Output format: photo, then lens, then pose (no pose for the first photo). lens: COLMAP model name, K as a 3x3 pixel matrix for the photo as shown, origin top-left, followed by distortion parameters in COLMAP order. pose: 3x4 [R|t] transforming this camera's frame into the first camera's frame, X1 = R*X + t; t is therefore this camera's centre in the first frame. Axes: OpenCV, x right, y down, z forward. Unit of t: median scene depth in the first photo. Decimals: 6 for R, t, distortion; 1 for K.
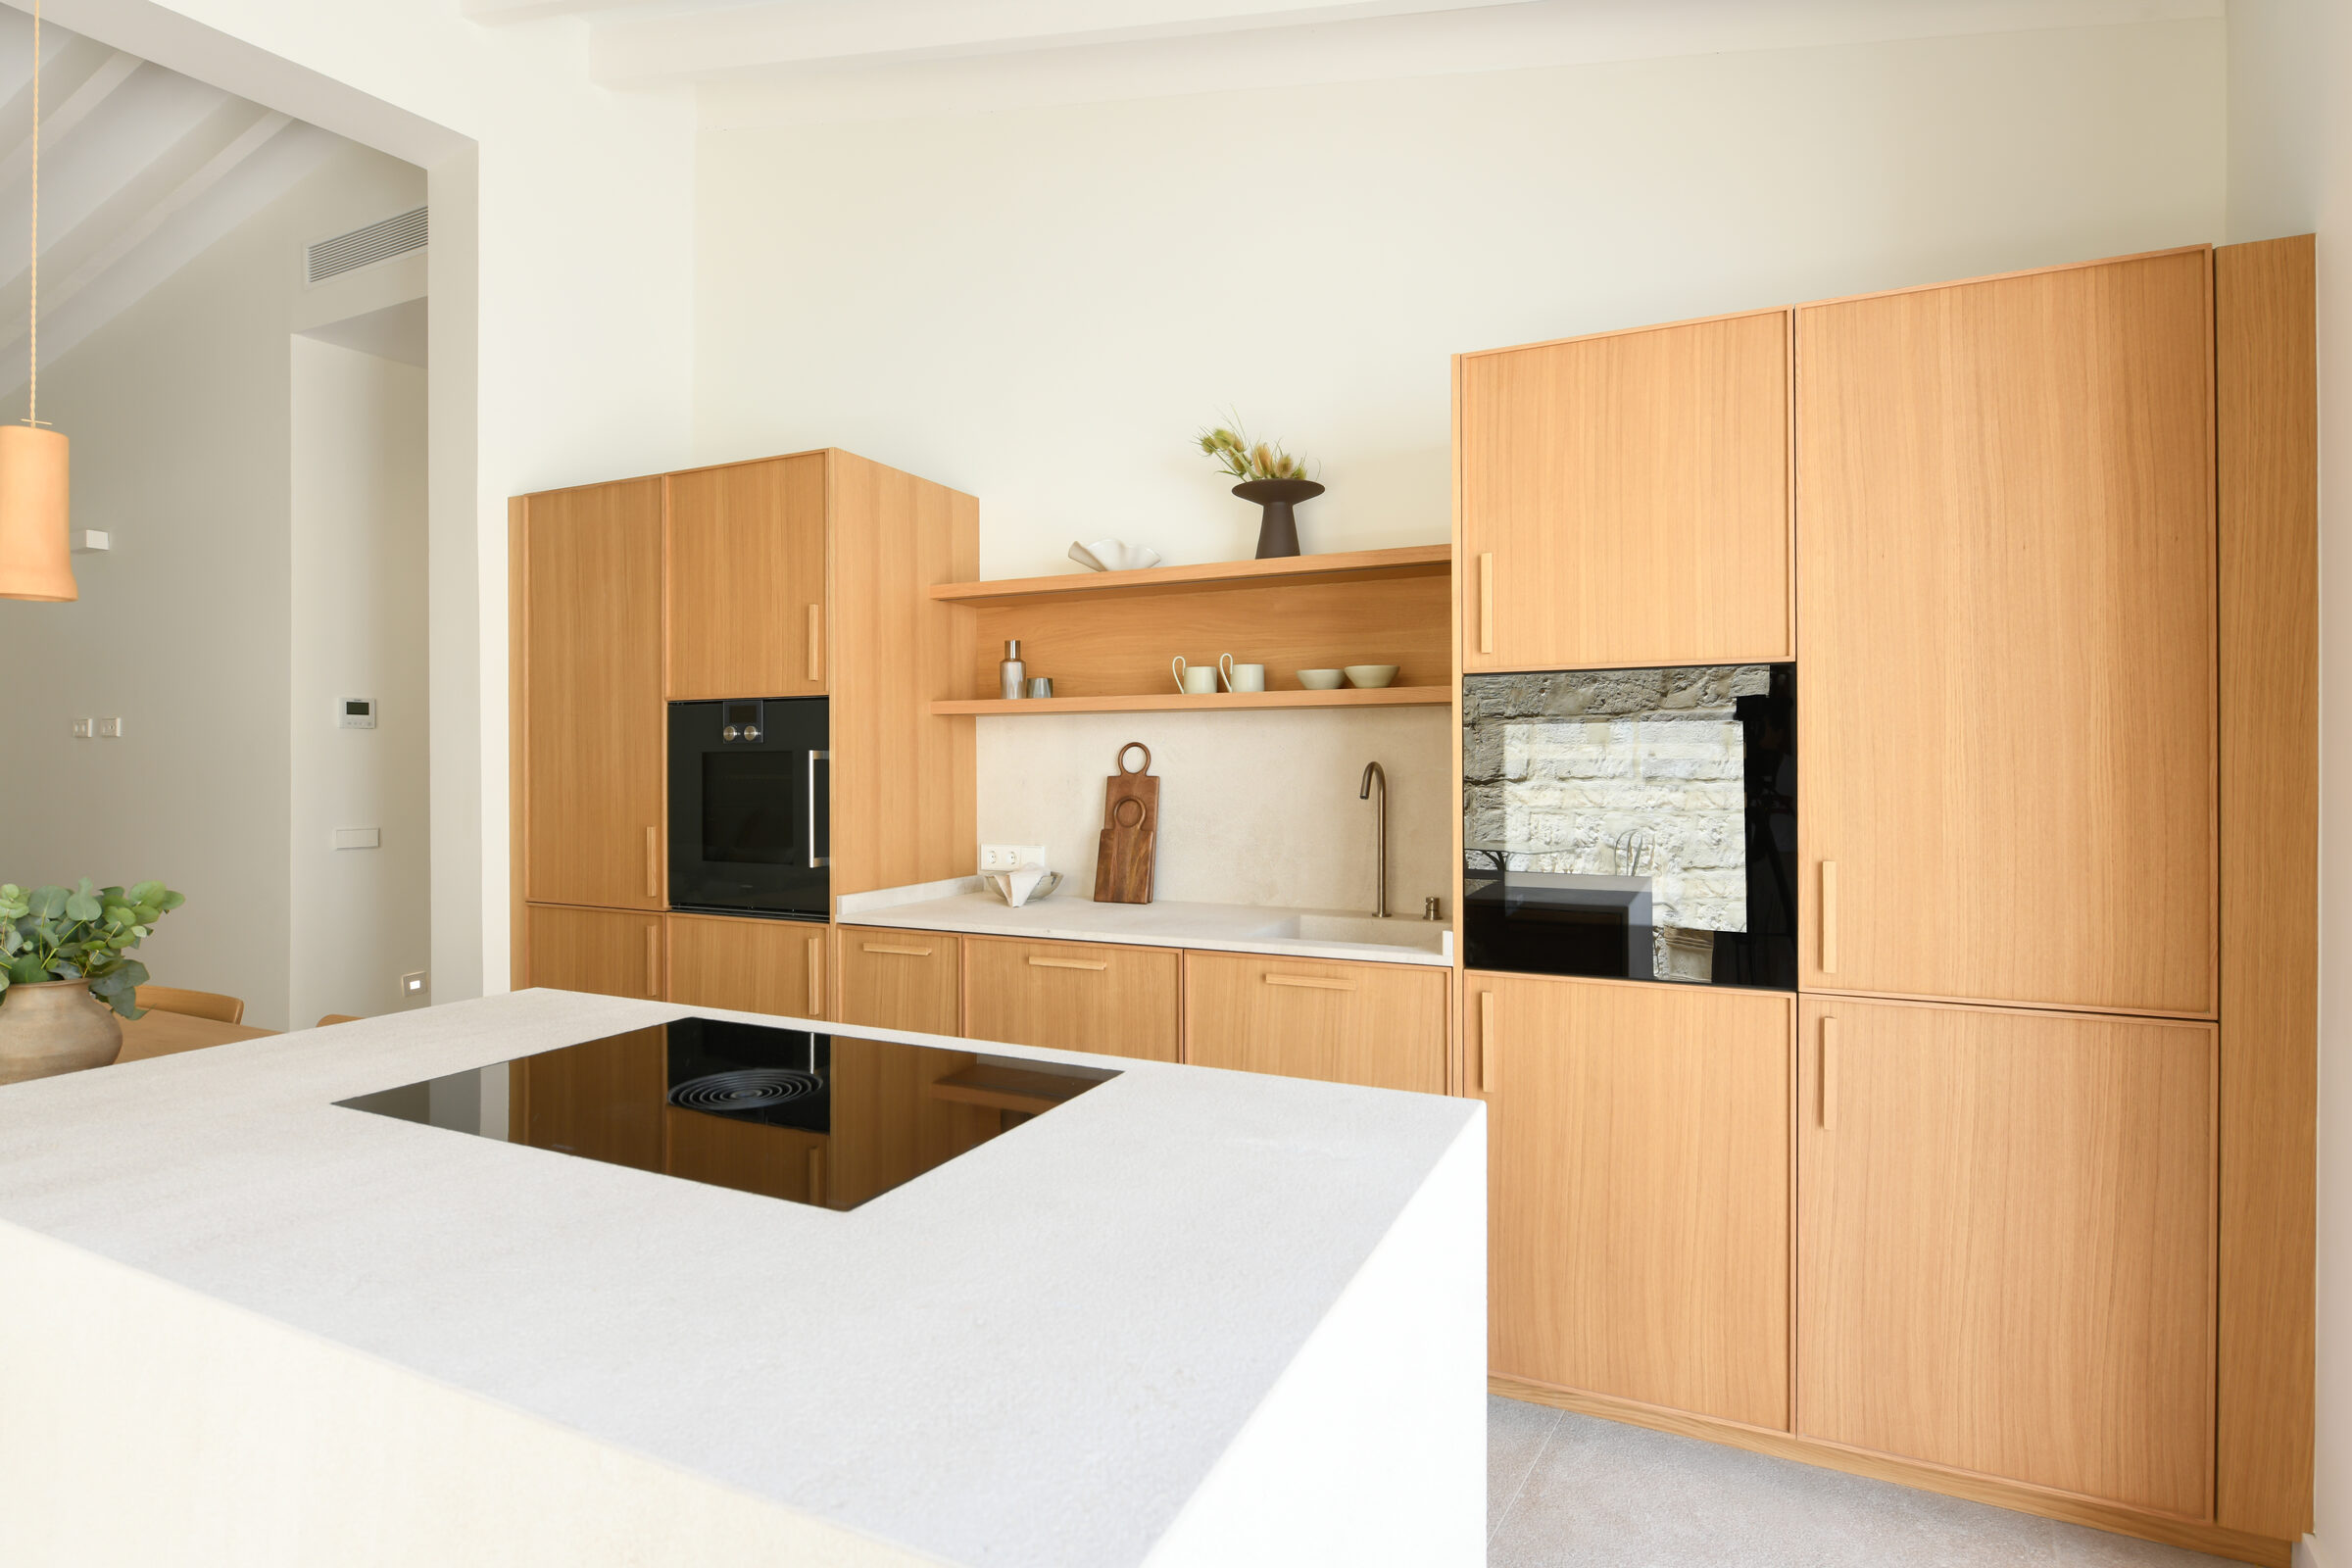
lens RADIAL K [[1133.7, 0, 1194.6], [0, 1133.7, 775.3], [0, 0, 1]] dist [-0.013382, 0.000305]
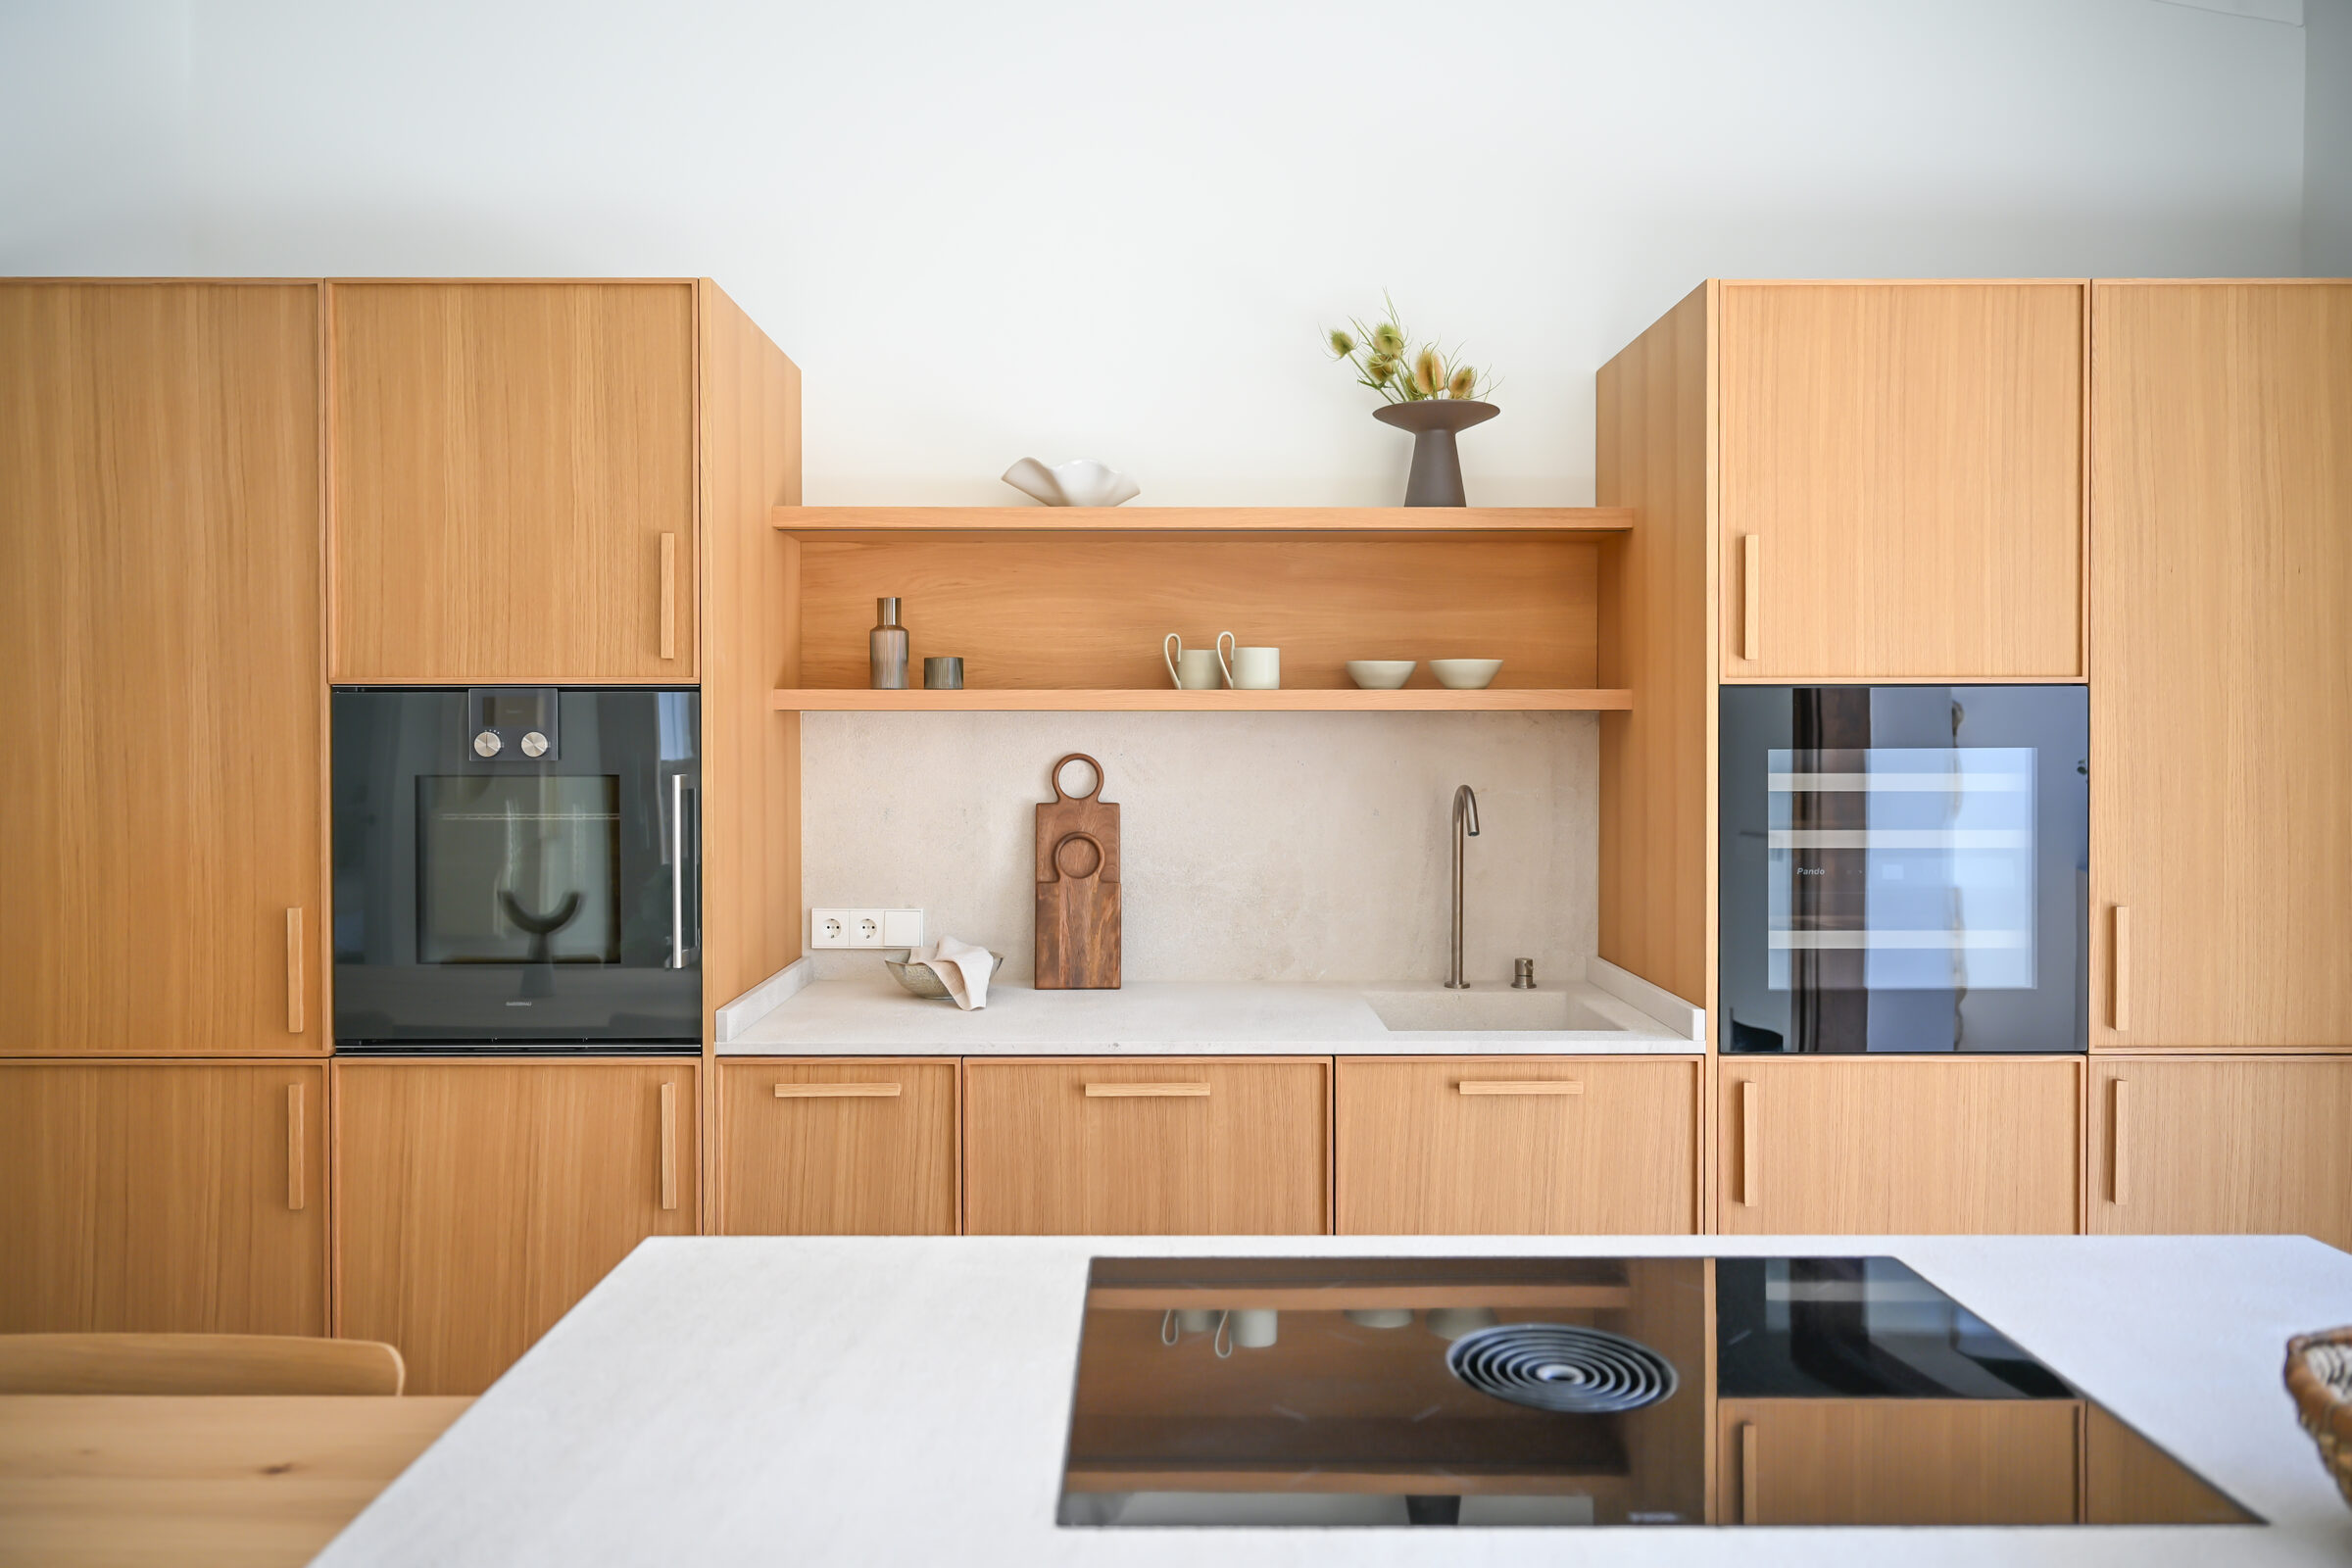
lens RADIAL K [[1571.2, 0, 1166.9], [0, 1571.2, 762.5], [0, 0, 1]] dist [0.001036, -0.002606]
pose [[0.909529, -0.005515, 0.415604, -0.449456], [0.002443, 0.999966, 0.007921, -0.035015], [-0.415633, -0.006189, 0.909511, 0.123726]]
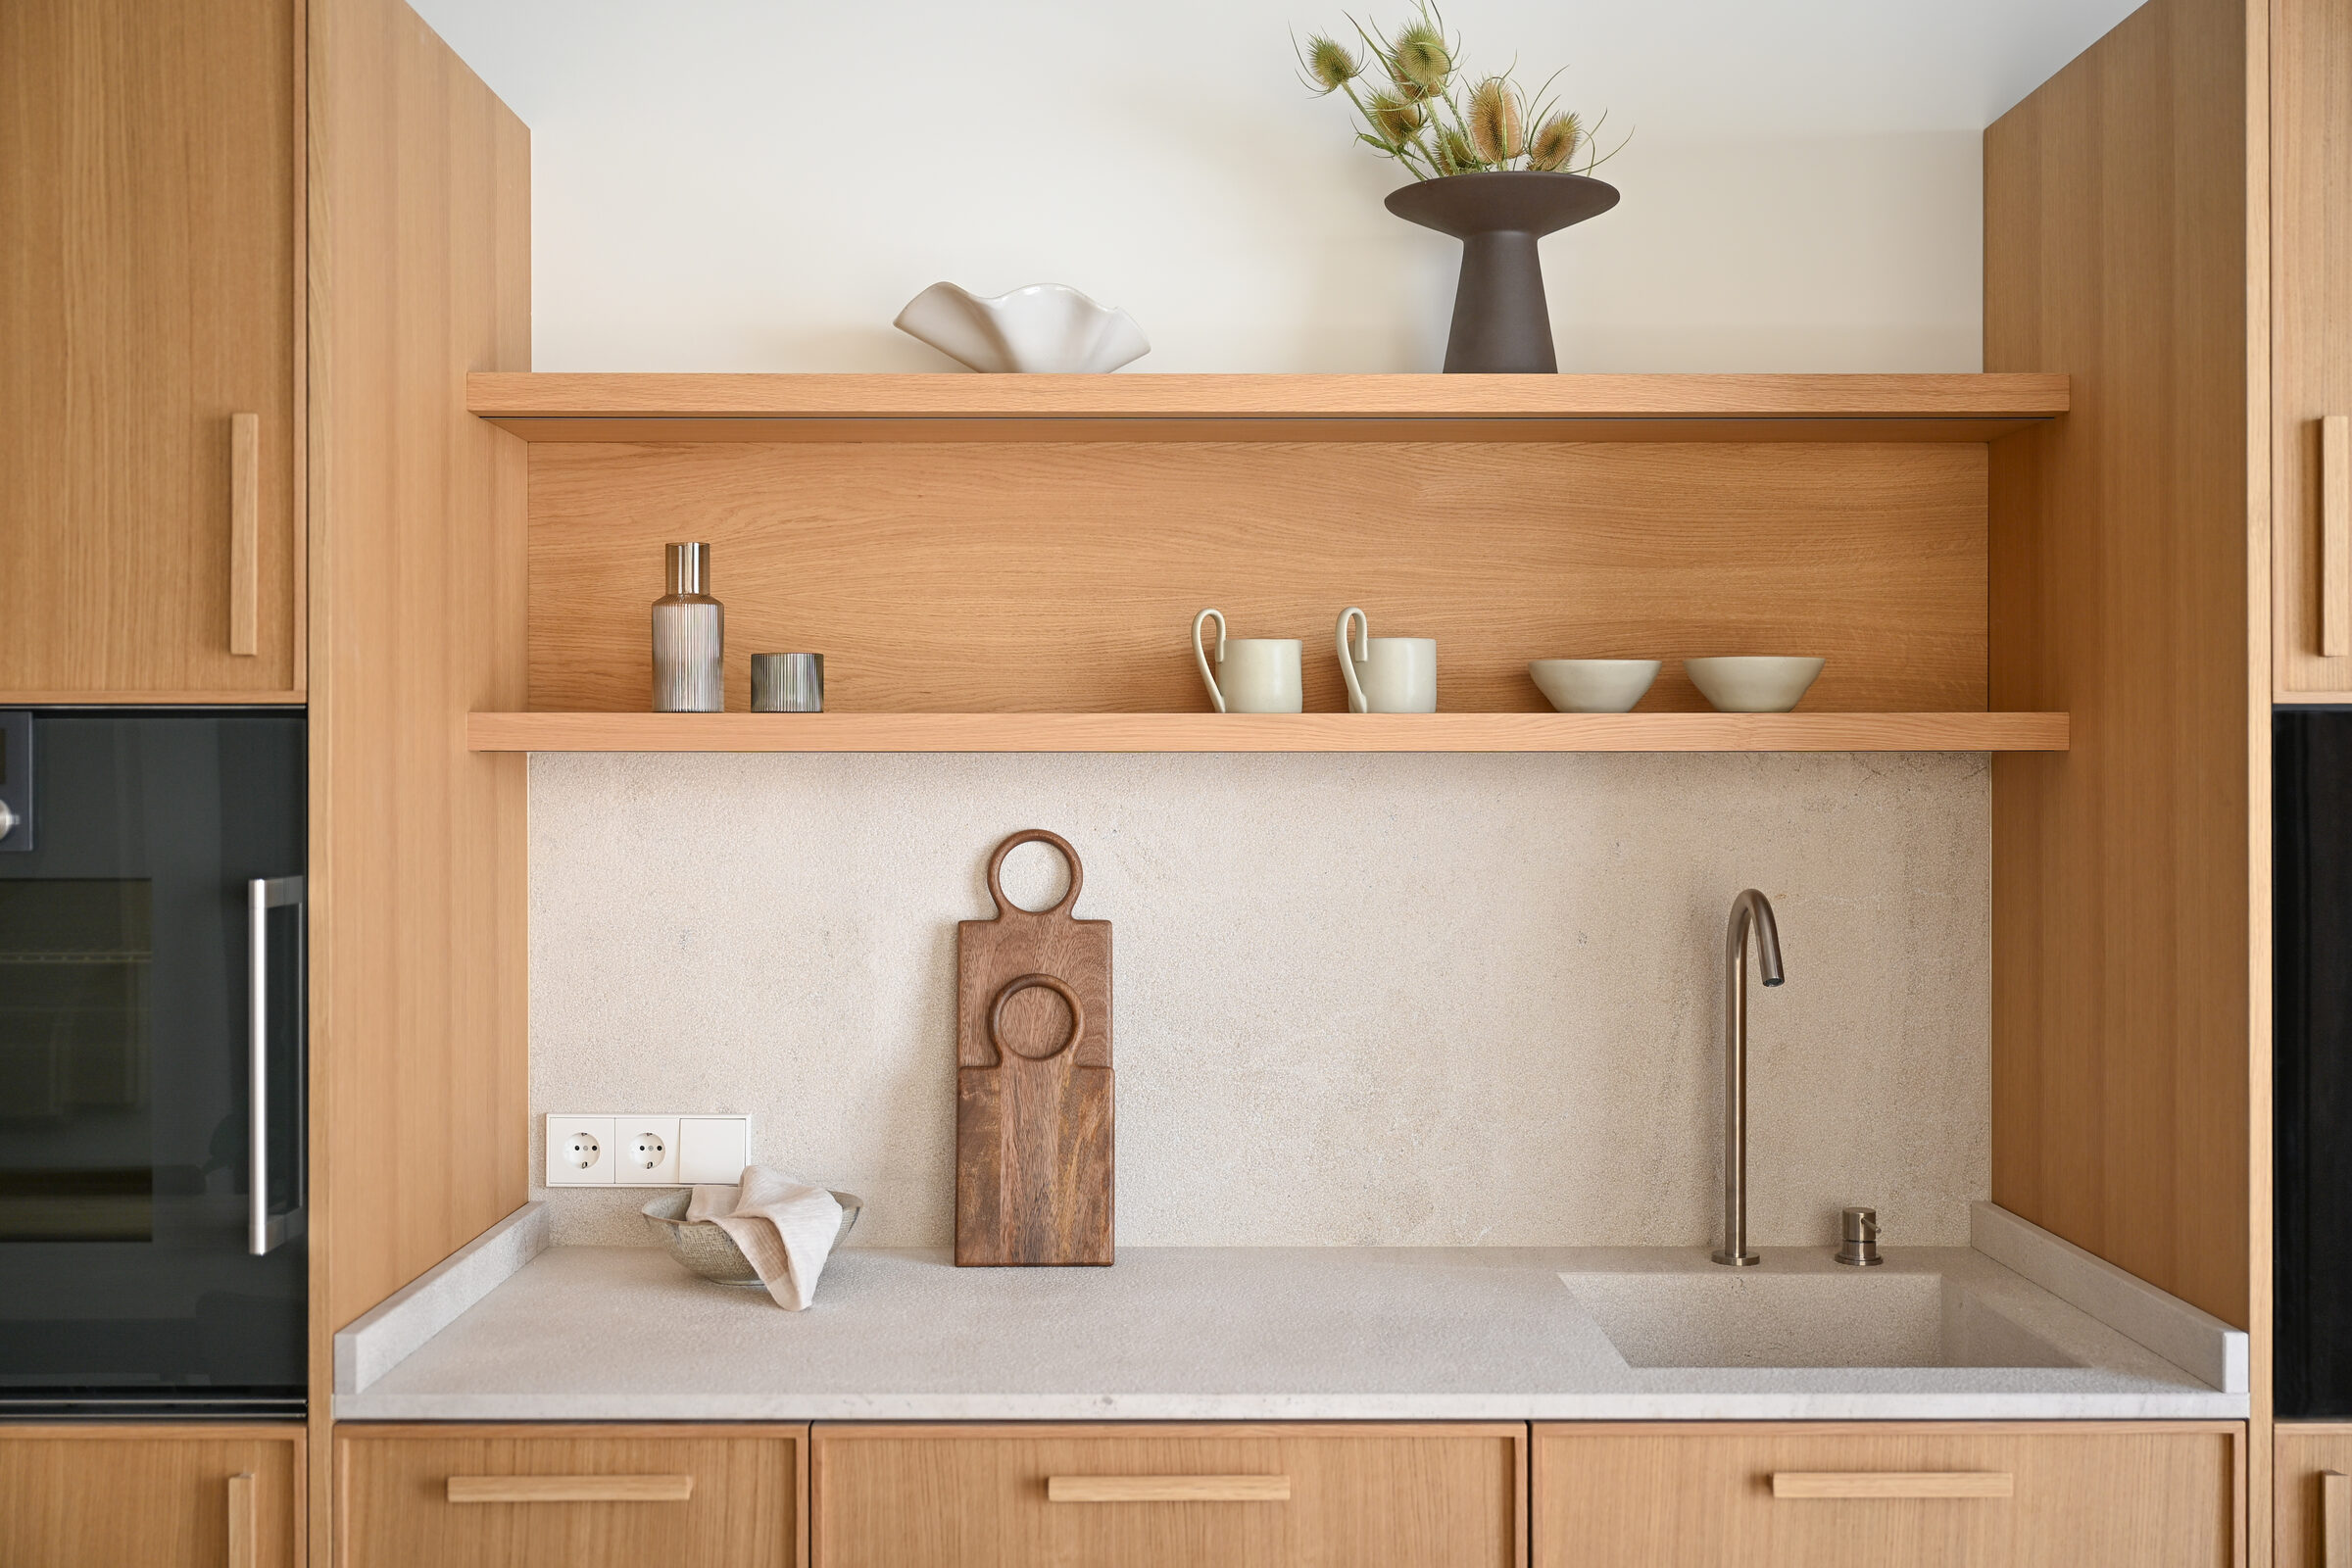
lens RADIAL K [[2401.0, 0, 1155.0], [0, 2401.0, 784.6], [0, 0, 1]] dist [-0.005186, 0.000000]
pose [[0.912532, 0.000376, 0.409004, -0.383500], [0.002267, 0.999980, -0.005978, -0.044037], [-0.408998, 0.006382, 0.912513, 0.290871]]
